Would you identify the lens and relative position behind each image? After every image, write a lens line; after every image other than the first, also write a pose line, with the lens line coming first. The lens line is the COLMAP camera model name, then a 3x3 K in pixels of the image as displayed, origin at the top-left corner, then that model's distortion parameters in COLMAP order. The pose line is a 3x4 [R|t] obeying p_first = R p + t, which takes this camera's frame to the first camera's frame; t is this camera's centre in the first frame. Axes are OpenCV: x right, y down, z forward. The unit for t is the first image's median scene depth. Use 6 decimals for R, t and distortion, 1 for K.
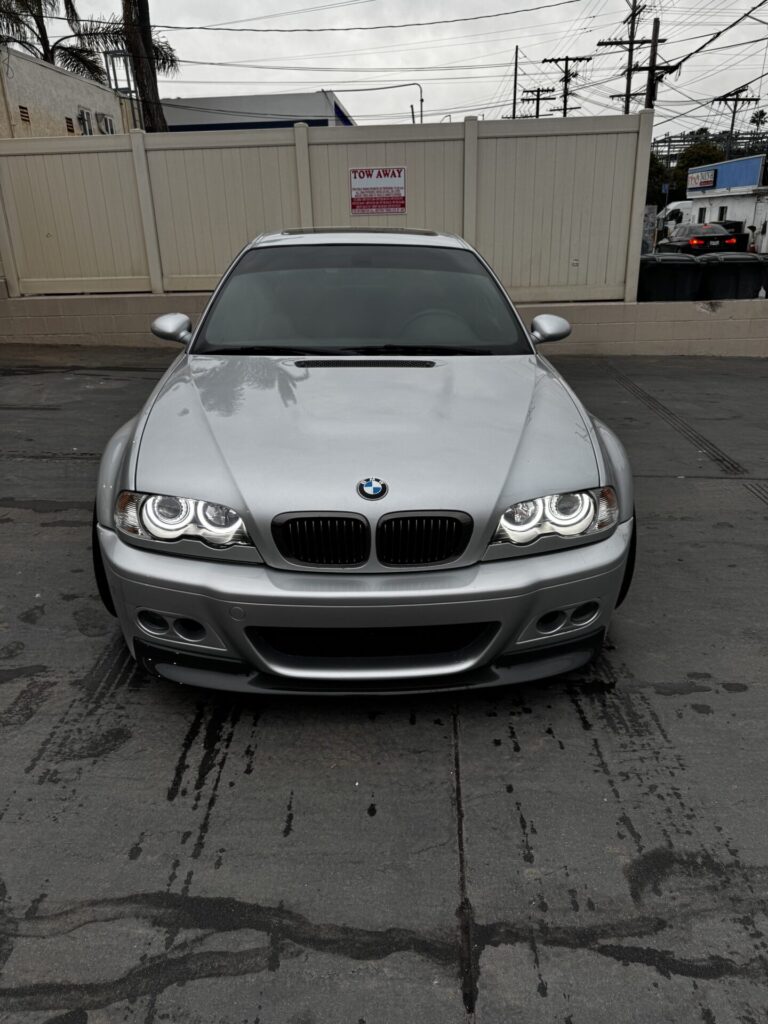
lens RADIAL K [[735.0, 0, 390.9], [0, 735.0, 515.1], [0, 0, 1]] dist [0.007504, -0.019361]
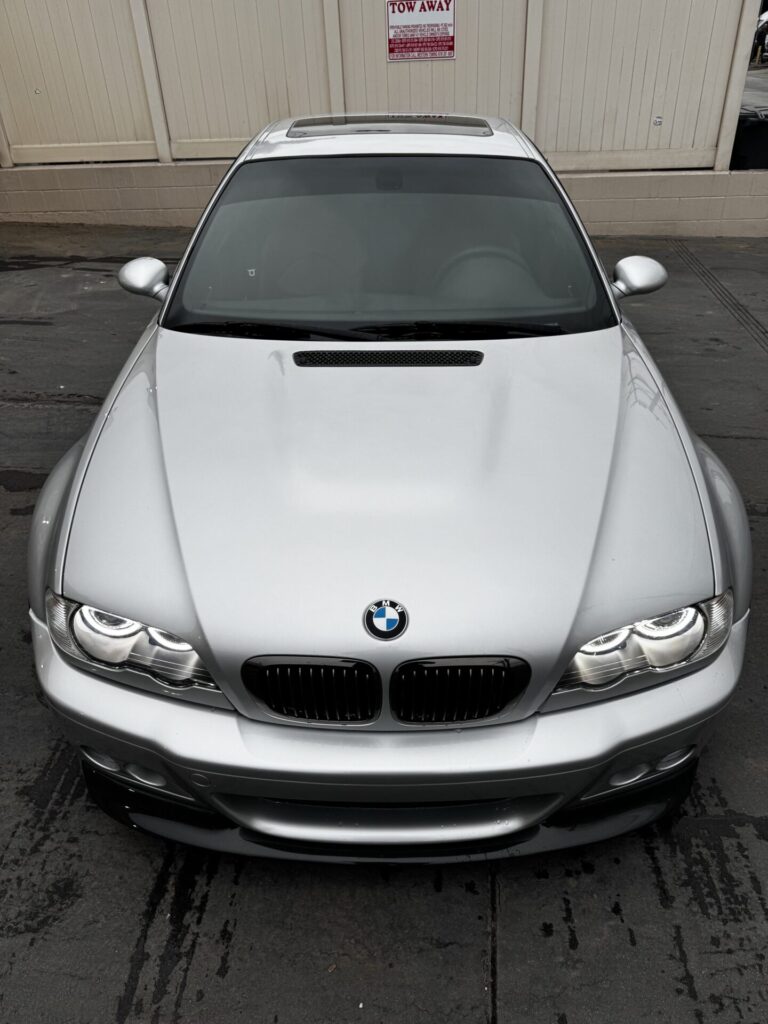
lens RADIAL K [[735.0, 0, 390.9], [0, 735.0, 515.1], [0, 0, 1]] dist [0.007504, -0.019361]
pose [[0.998336, 0.019865, -0.054133, 0.014249], [-0.008779, 0.980204, 0.197797, -0.251895], [0.056991, -0.196993, 0.978747, 0.313900]]
